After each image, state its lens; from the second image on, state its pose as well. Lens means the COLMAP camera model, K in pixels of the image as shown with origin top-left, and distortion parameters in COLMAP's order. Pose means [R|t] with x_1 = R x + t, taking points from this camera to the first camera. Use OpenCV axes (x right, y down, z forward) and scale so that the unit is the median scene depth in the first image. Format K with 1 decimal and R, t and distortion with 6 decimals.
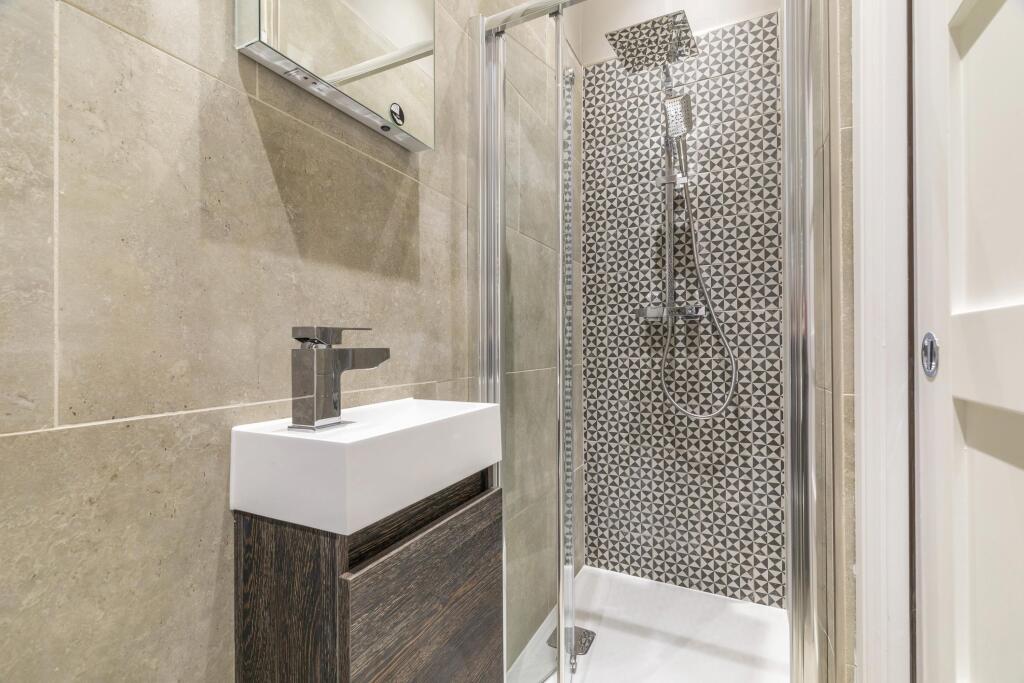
lens RADIAL K [[461.4, 0, 511.1], [0, 461.4, 339.8], [0, 0, 1]] dist [-0.002693, -0.000387]
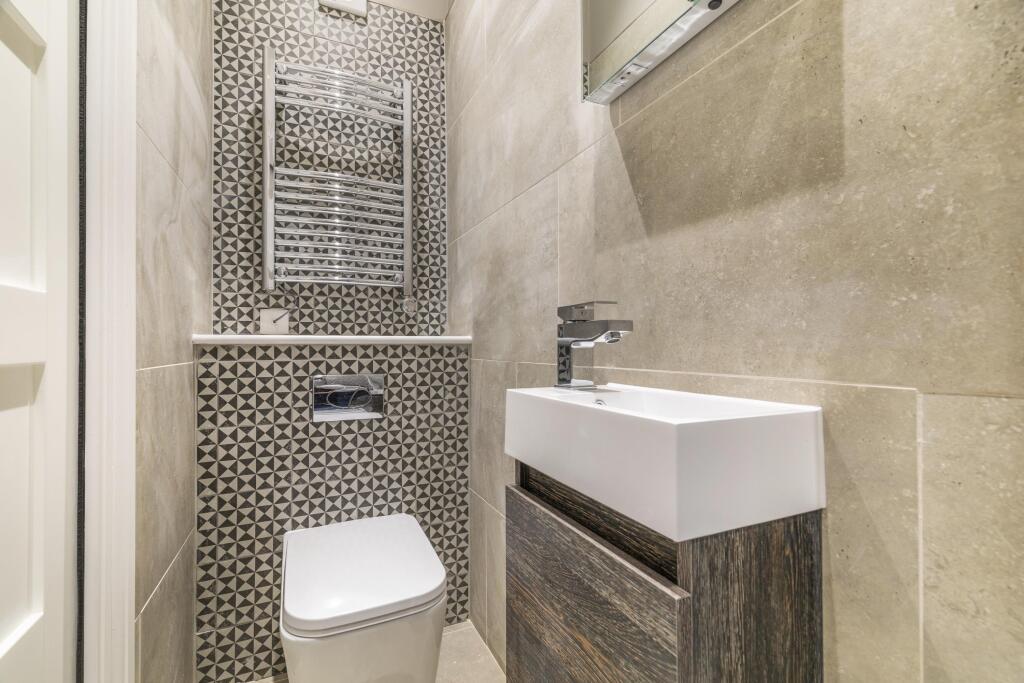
lens RADIAL K [[461.4, 0, 512.7], [0, 461.4, 346.7], [0, 0, 1]] dist [-0.002693, -0.000387]
pose [[-0.632462, 0.000663, -0.774591, 0.551355], [0.008773, 0.999942, -0.006308, 0.075612], [0.774542, -0.010785, -0.632431, 1.426591]]
